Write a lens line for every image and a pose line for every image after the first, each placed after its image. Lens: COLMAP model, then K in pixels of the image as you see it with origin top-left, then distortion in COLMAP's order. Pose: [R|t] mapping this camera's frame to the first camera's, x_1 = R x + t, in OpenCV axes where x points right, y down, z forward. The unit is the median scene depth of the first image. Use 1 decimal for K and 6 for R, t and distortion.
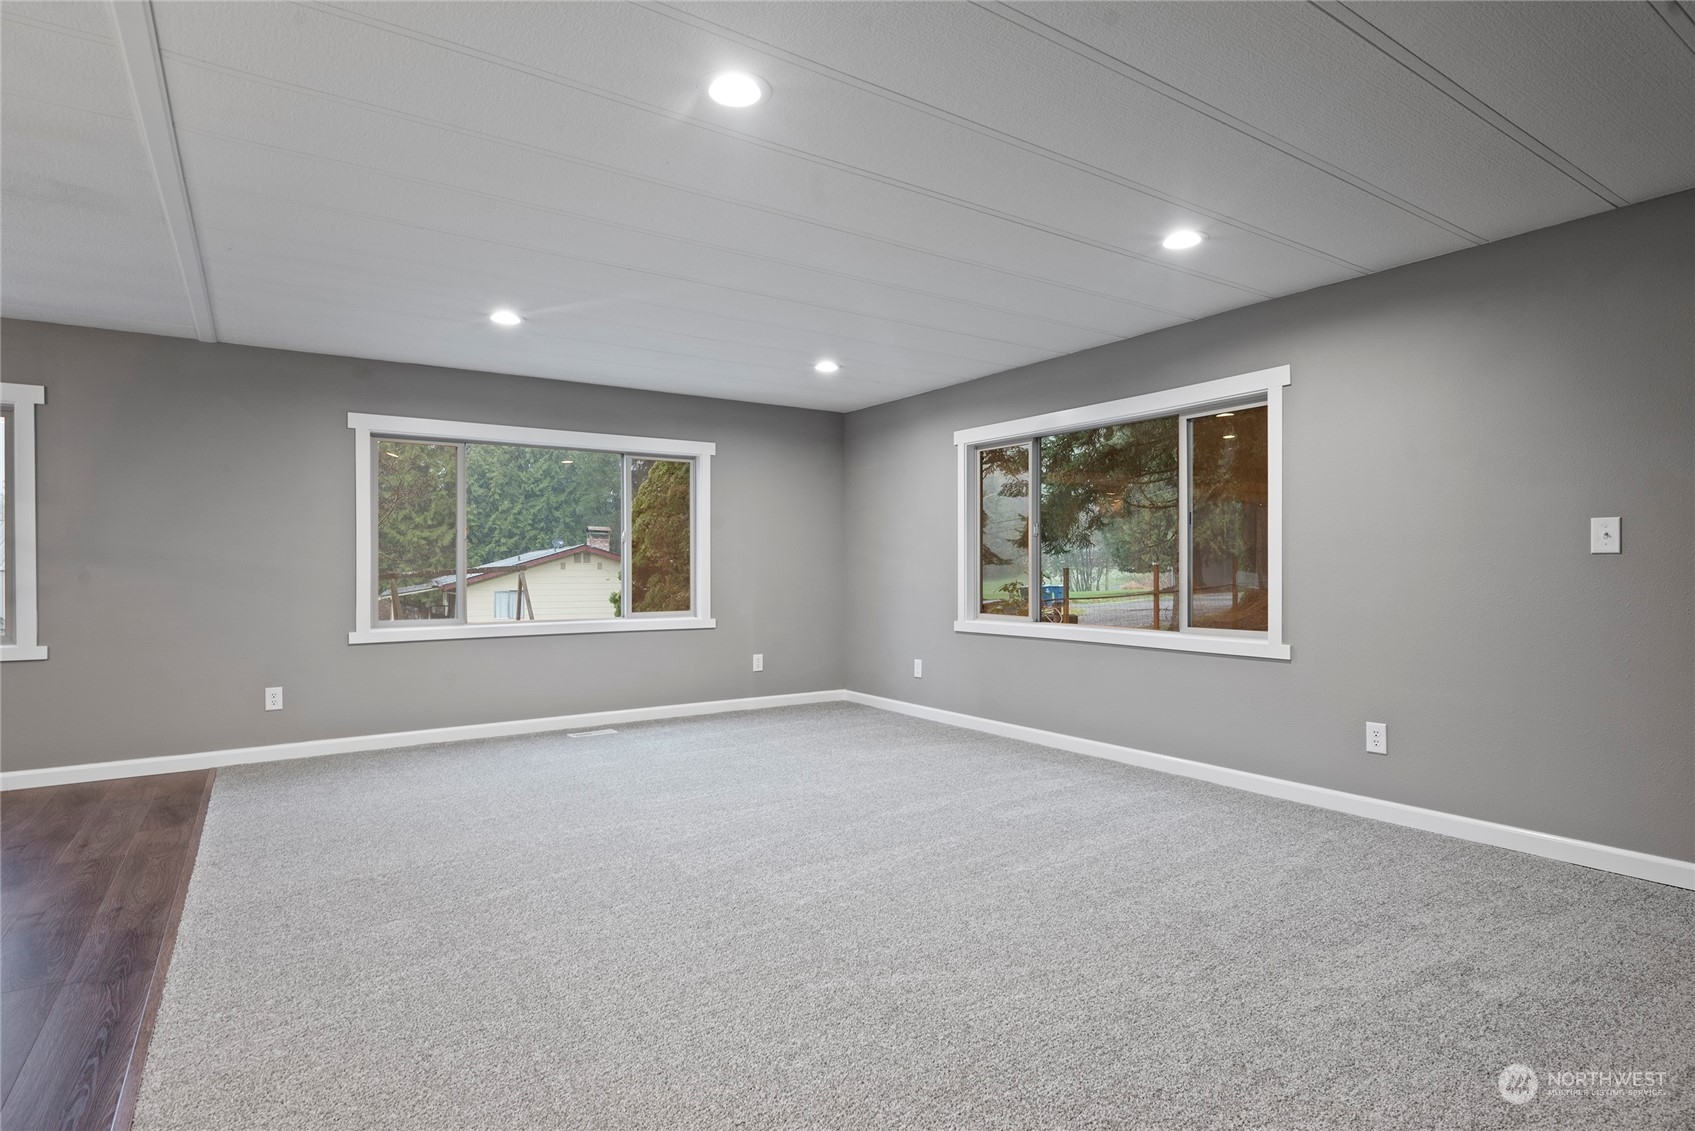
lens RADIAL K [[844.6, 0, 856.0], [0, 844.6, 571.8], [0, 0, 1]] dist [-0.013427, 0.001782]
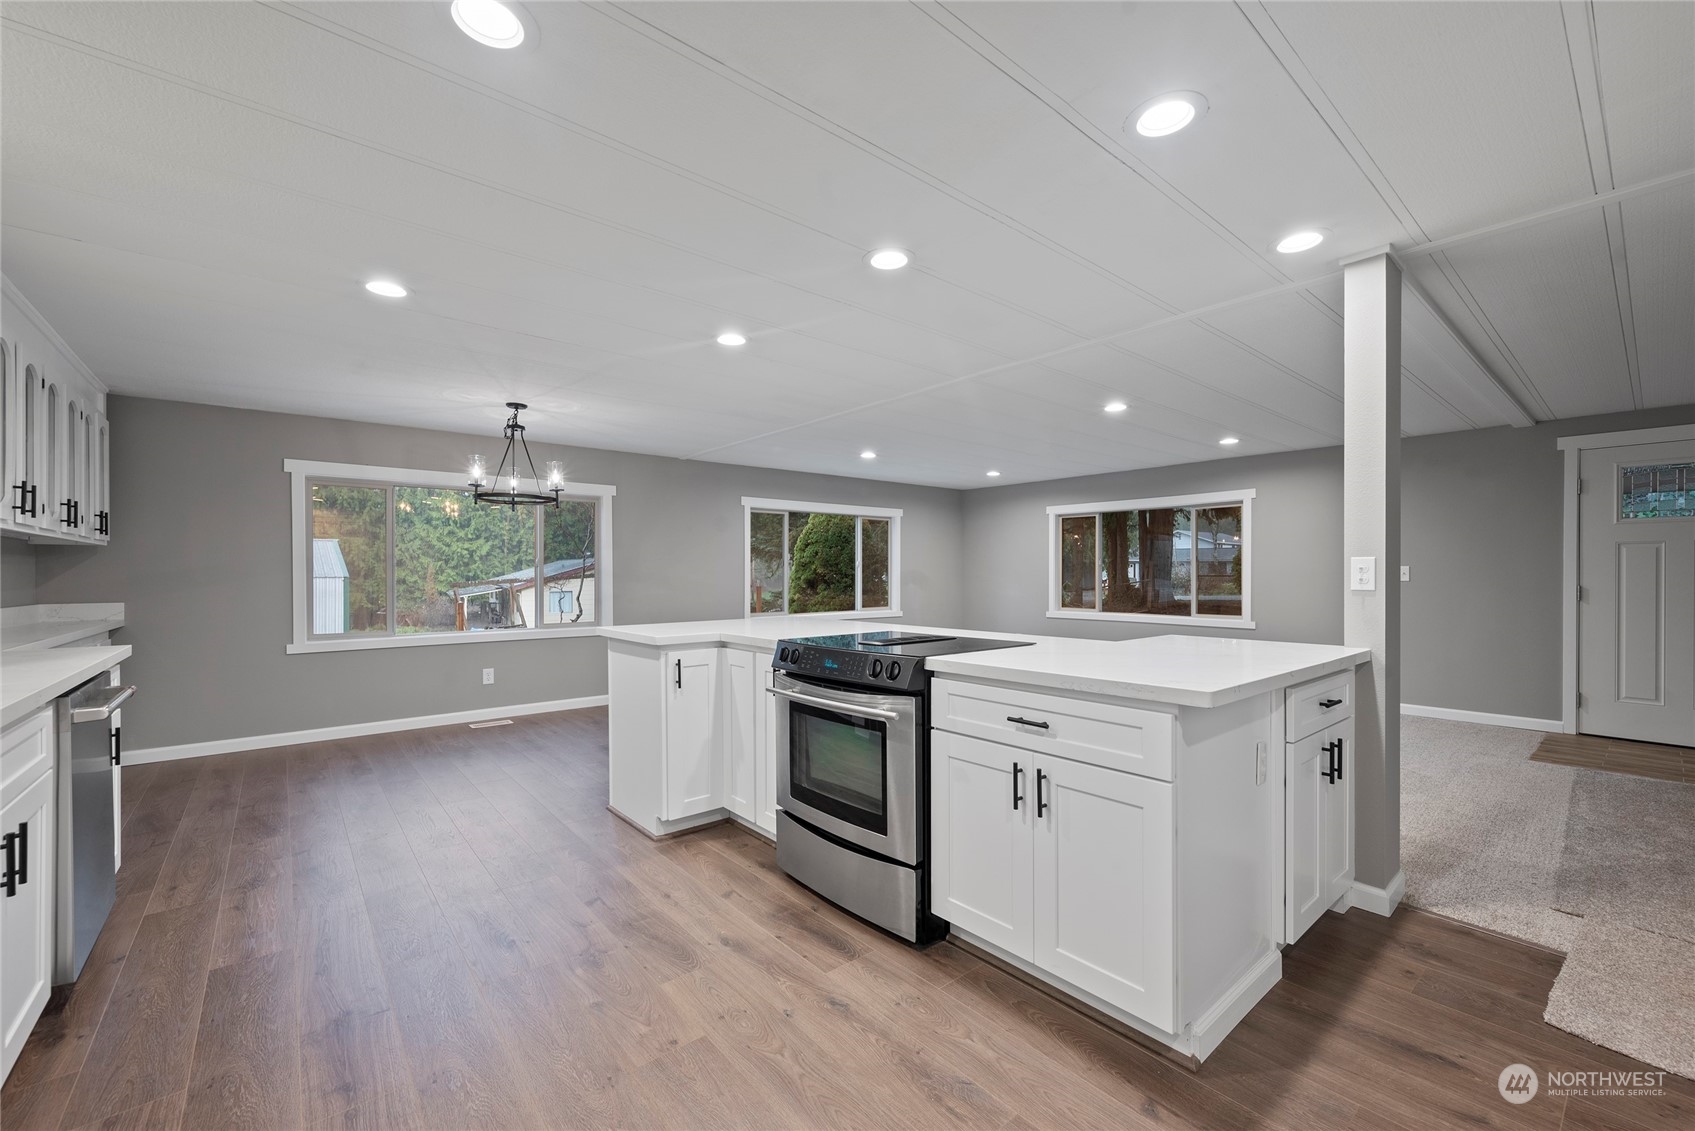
lens RADIAL K [[664.4, 0, 848.6], [0, 664.4, 570.7], [0, 0, 1]] dist [0.000464, 0.000051]
pose [[0.994561, 0.001003, 0.104155, -0.413201], [-0.000397, 0.999983, -0.005837, -0.018861], [-0.104159, 0.005764, 0.994544, -0.336881]]
